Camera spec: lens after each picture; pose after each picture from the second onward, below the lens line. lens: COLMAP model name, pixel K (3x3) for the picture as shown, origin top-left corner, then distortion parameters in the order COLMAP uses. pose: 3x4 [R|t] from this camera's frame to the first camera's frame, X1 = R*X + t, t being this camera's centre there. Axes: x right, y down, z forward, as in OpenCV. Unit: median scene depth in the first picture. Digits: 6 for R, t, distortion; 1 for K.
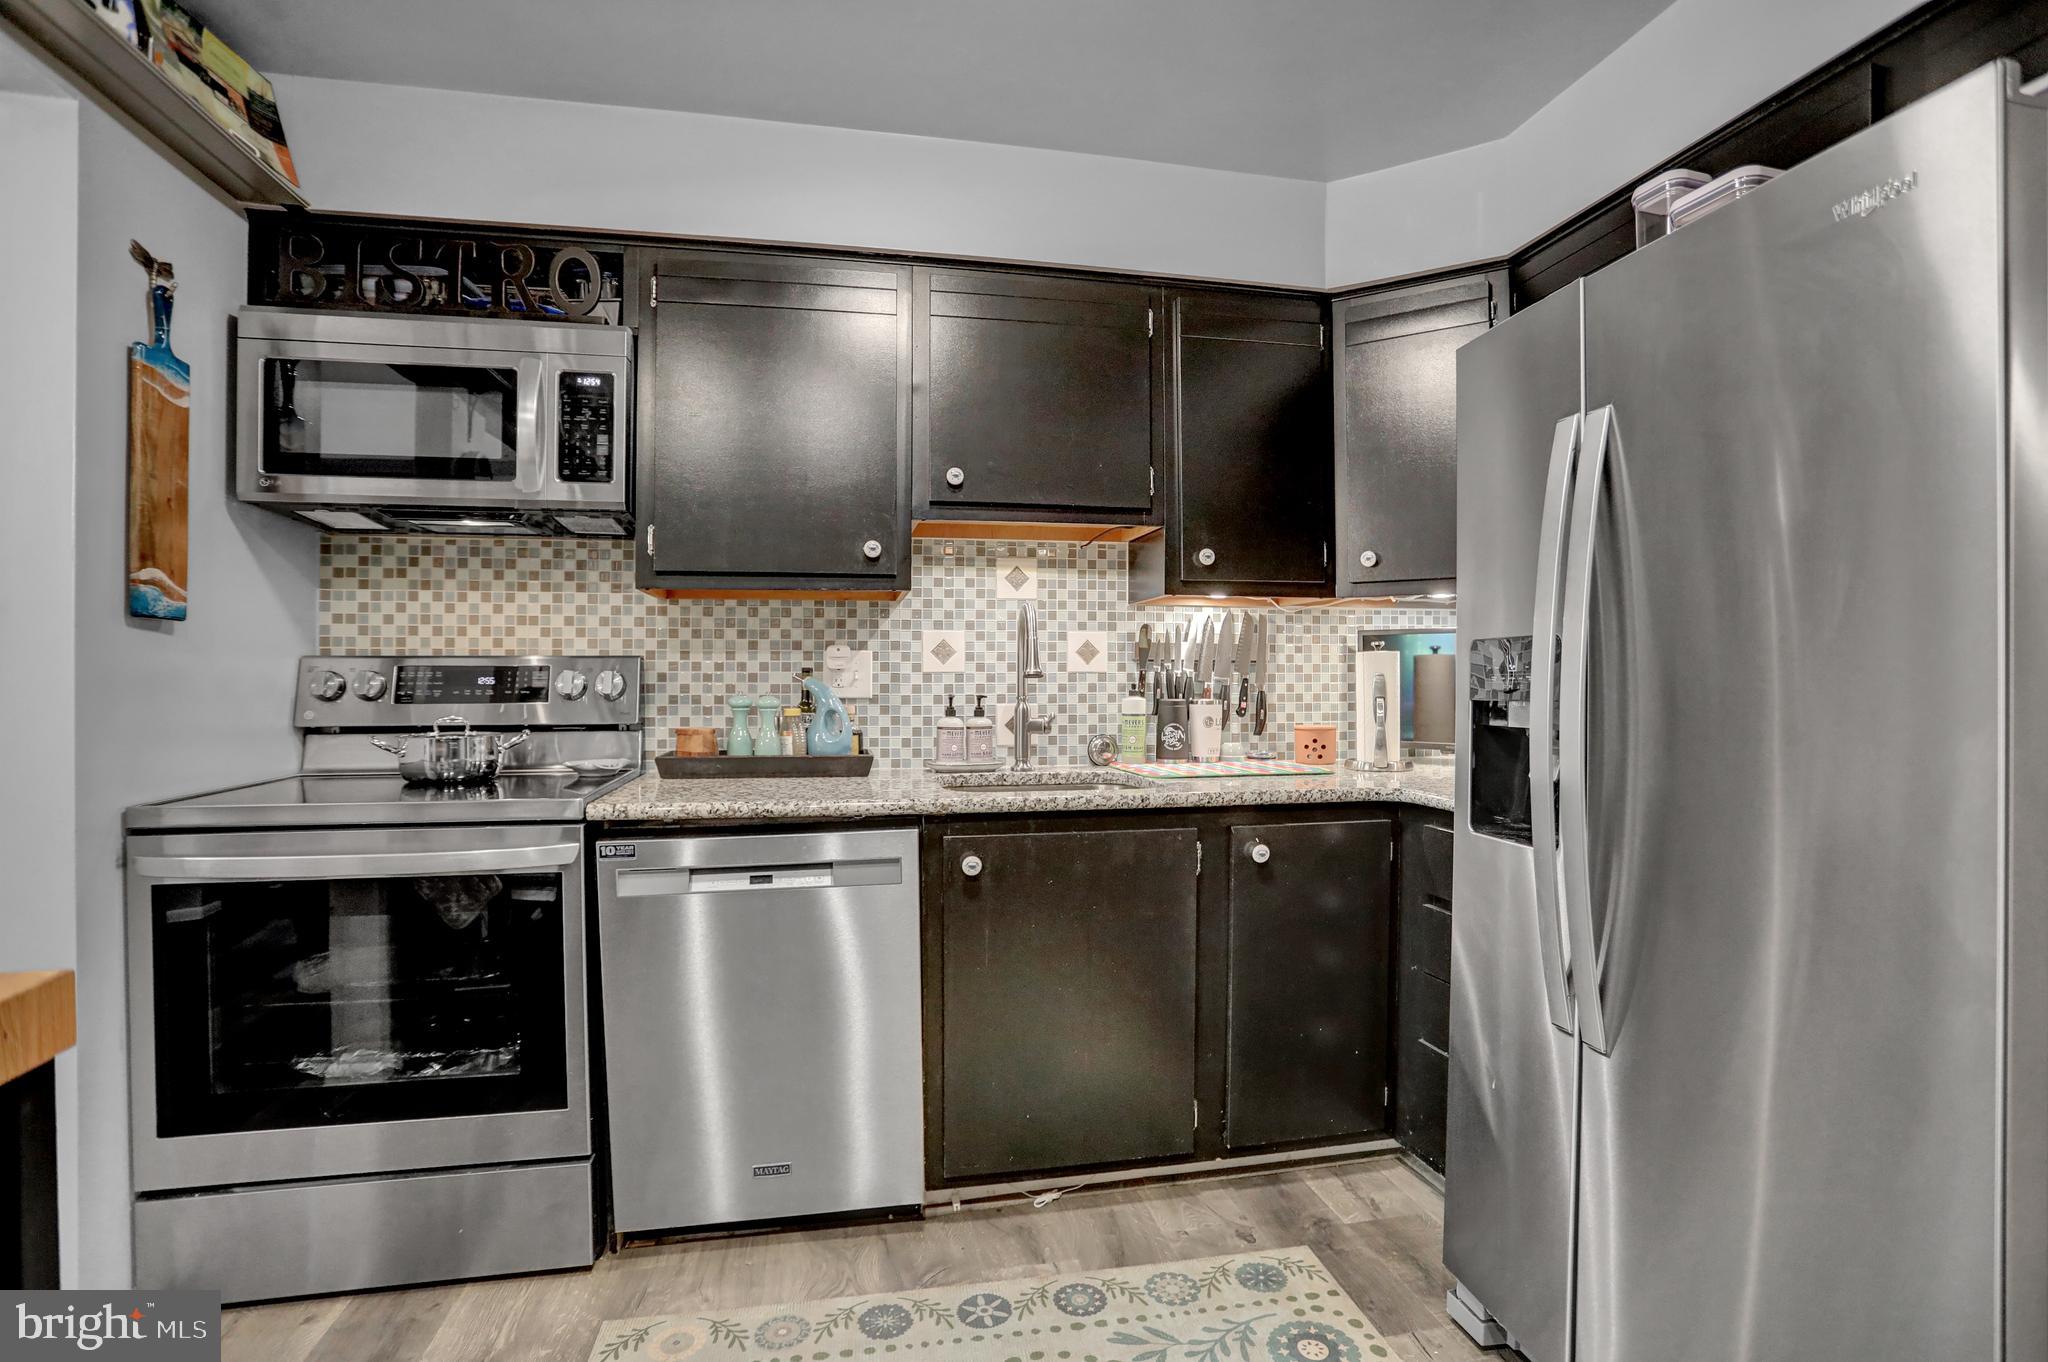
lens RADIAL K [[989.8, 0, 1029.1], [0, 989.8, 676.6], [0, 0, 1]] dist [-0.068977, 0.025621]
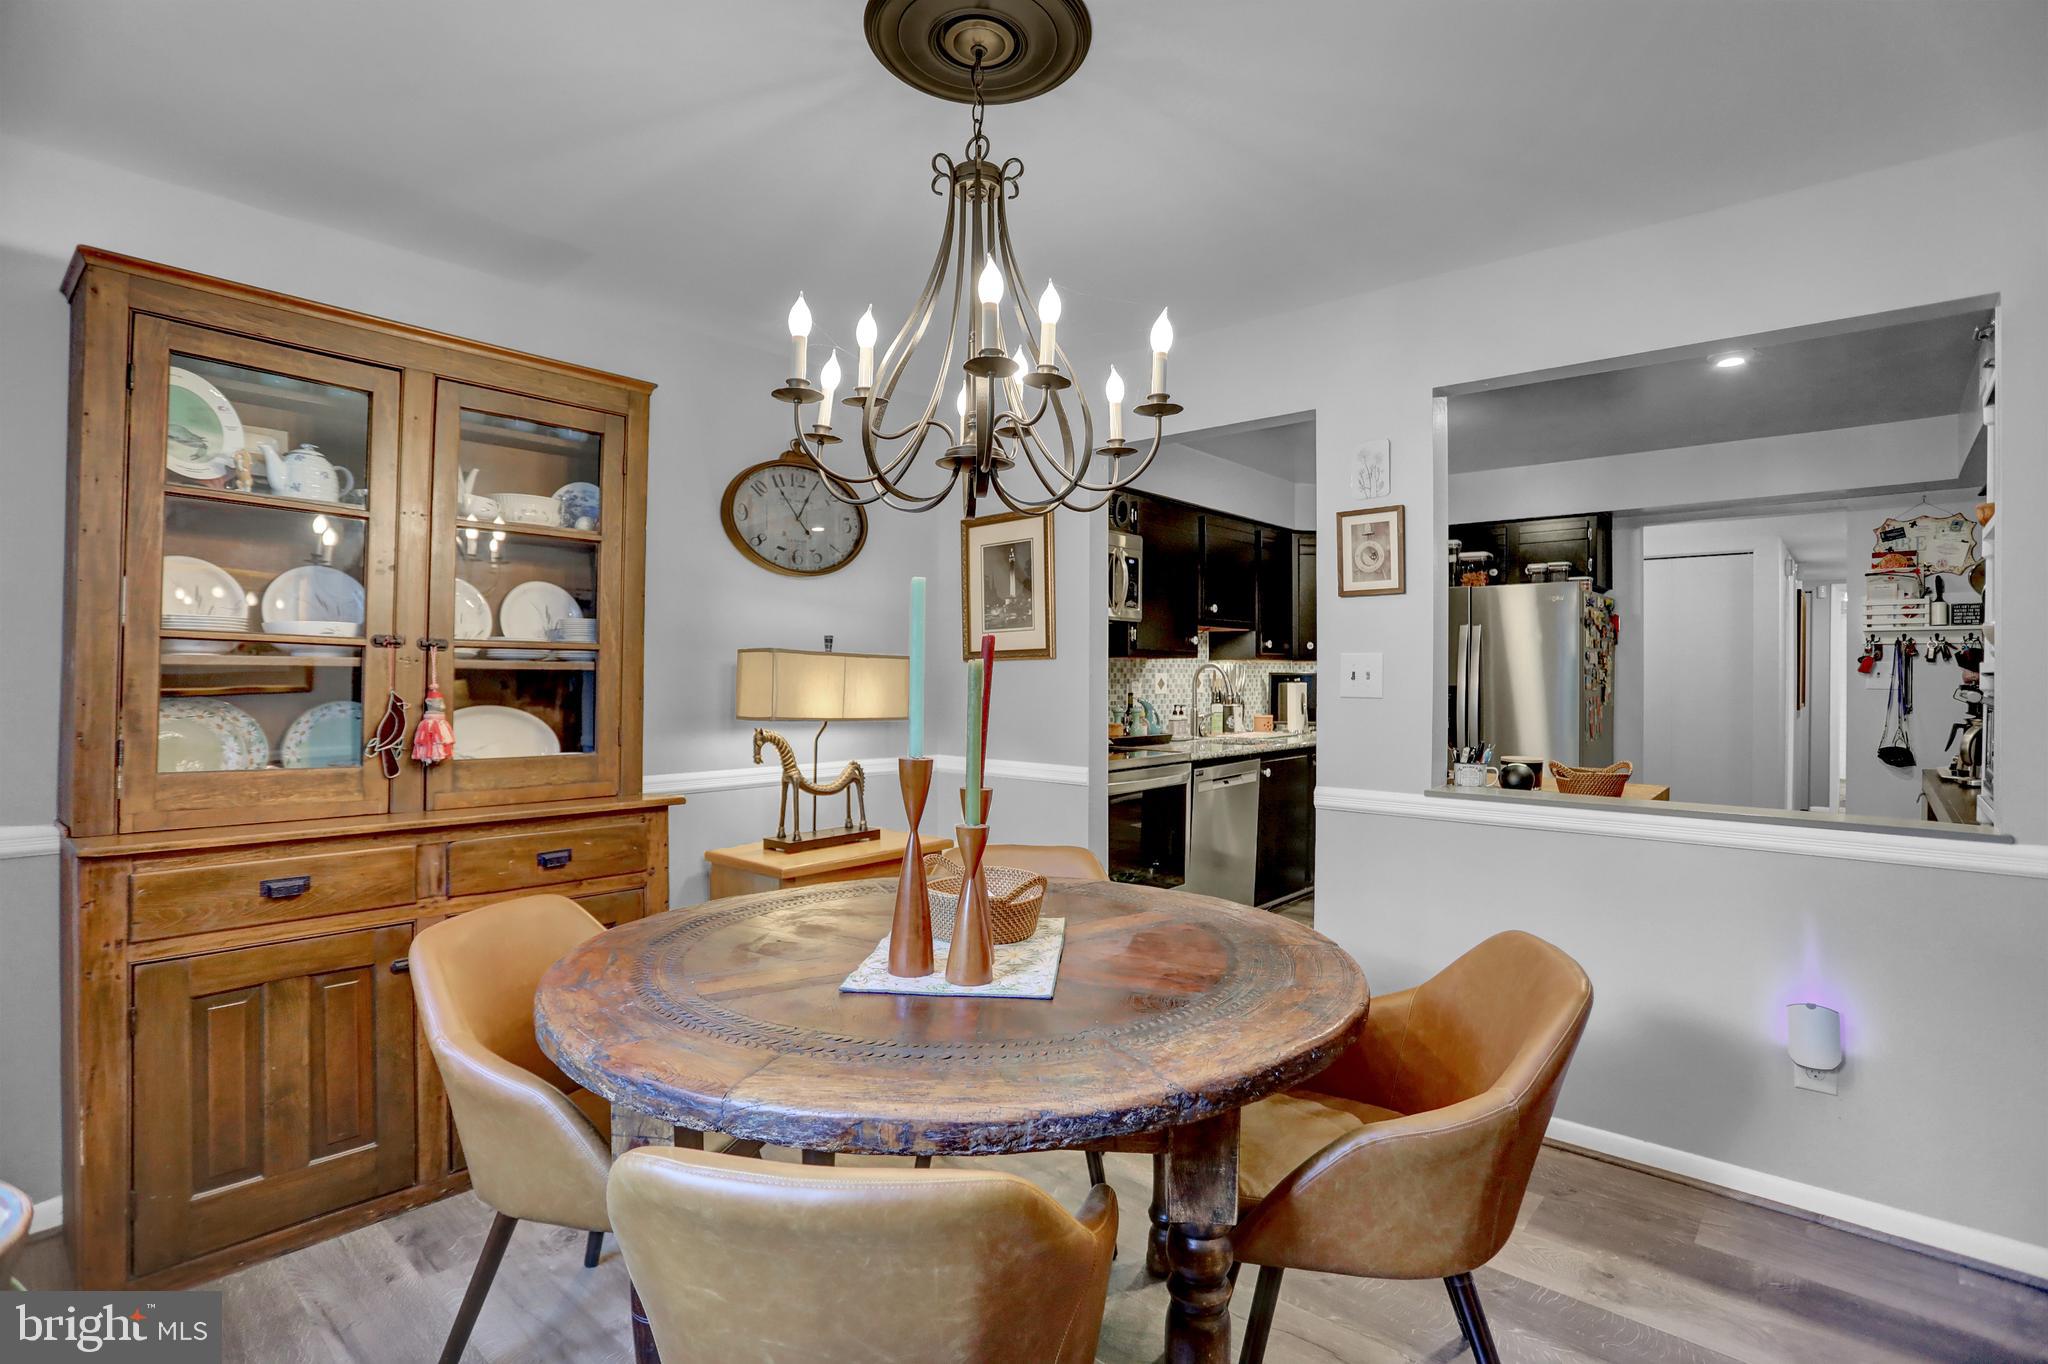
lens RADIAL K [[989.8, 0, 1029.5], [0, 989.8, 676.5], [0, 0, 1]] dist [-0.068977, 0.025621]
pose [[0.801114, 0.002713, 0.598505, -1.722969], [-0.004068, 0.999991, 0.000913, -0.046063], [-0.598497, -0.003166, 0.801118, -0.541641]]
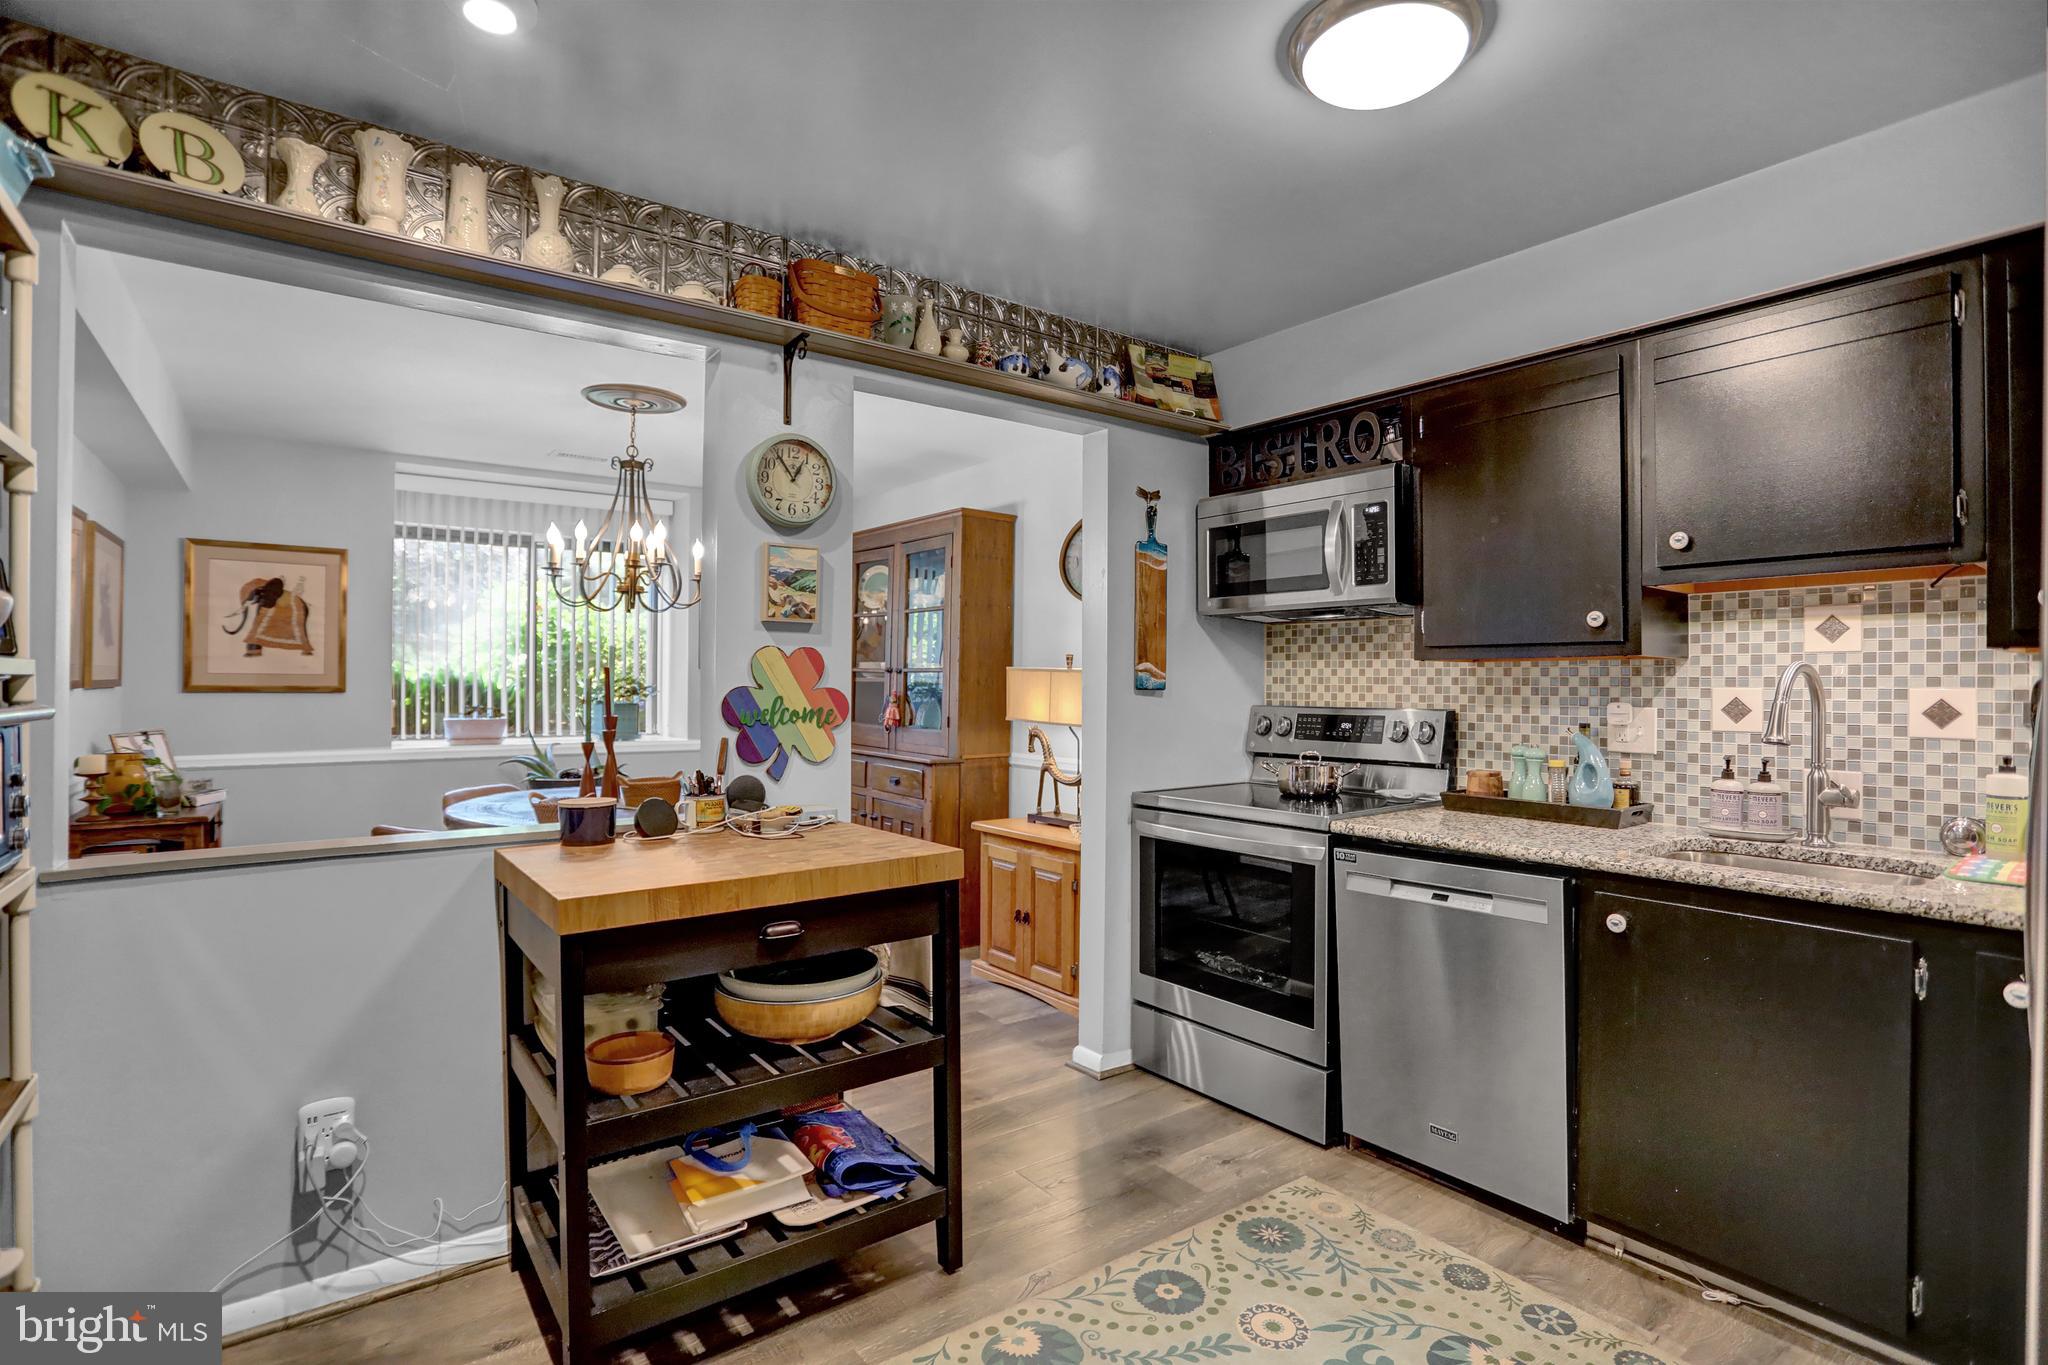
lens RADIAL K [[989.8, 0, 1021.7], [0, 989.8, 670.7], [0, 0, 1]] dist [-0.068977, 0.025621]
pose [[0.421256, -0.009468, -0.906892, 0.517446], [-0.006381, 0.999890, -0.013403, -0.051985], [0.906919, 0.011433, 0.421149, -0.014748]]
